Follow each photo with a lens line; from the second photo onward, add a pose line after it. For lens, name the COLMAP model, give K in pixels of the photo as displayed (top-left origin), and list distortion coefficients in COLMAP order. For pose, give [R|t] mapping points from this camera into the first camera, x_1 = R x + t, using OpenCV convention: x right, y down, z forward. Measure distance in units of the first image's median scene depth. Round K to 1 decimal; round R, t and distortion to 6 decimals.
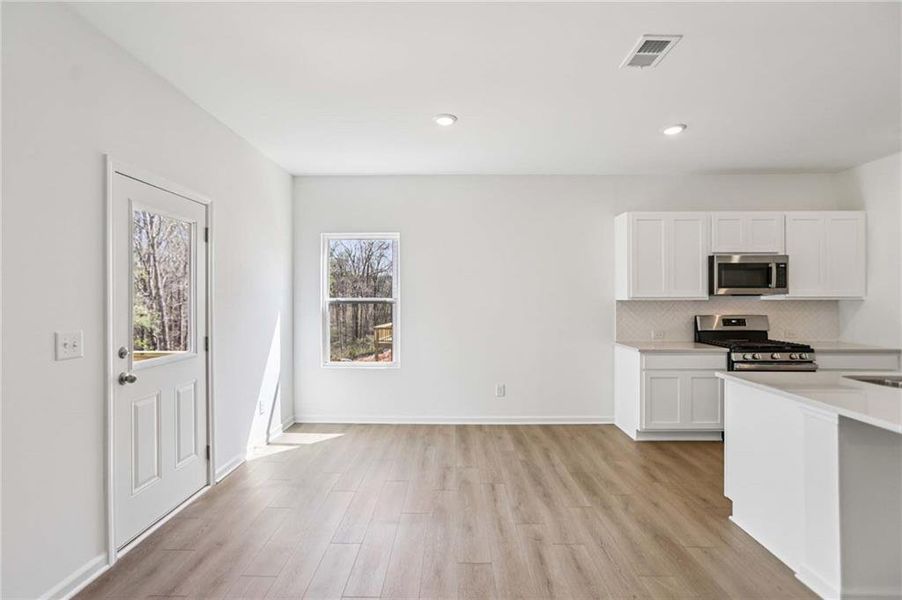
lens RADIAL K [[417.8, 0, 451.0], [0, 417.8, 300.0], [0, 0, 1]] dist [-0.000590, 0.000220]
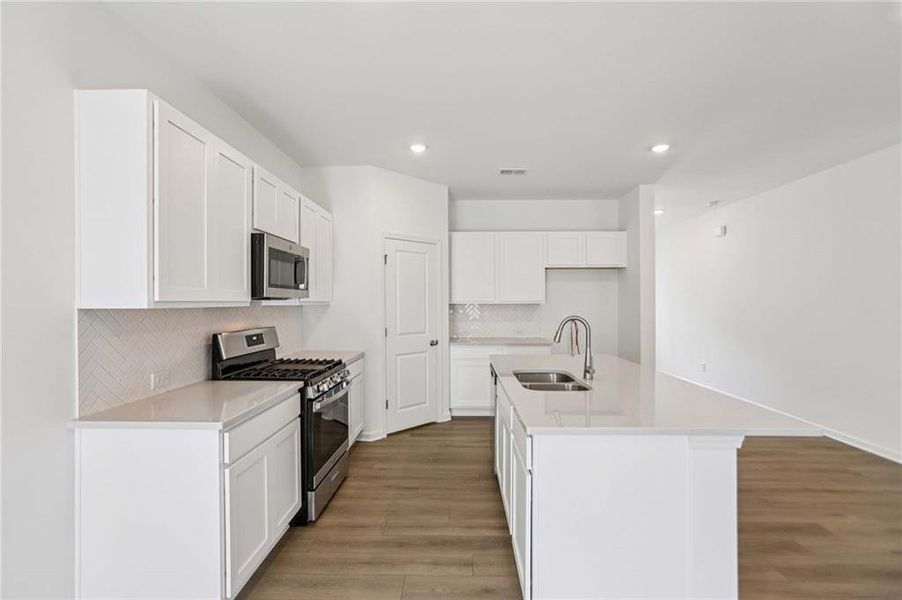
lens RADIAL K [[417.8, 0, 451.0], [0, 417.8, 300.0], [0, 0, 1]] dist [-0.000590, 0.000220]
pose [[0.016232, 0.006675, 0.999846, 0.019163], [0.006403, 0.999957, -0.006780, -0.003285], [-0.999848, 0.006512, 0.016189, 0.681135]]
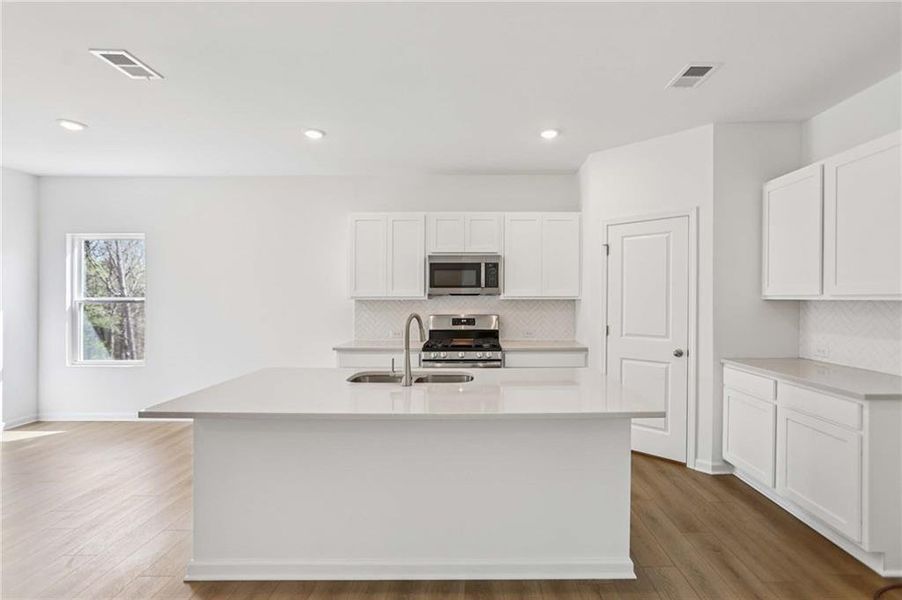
lens RADIAL K [[417.8, 0, 451.0], [0, 417.8, 300.0], [0, 0, 1]] dist [-0.000590, 0.000220]
pose [[0.999998, -0.000022, 0.001785, 0.649052], [0.000020, 0.999999, 0.001107, -0.000248], [-0.001785, -0.001107, 0.999998, -0.011303]]
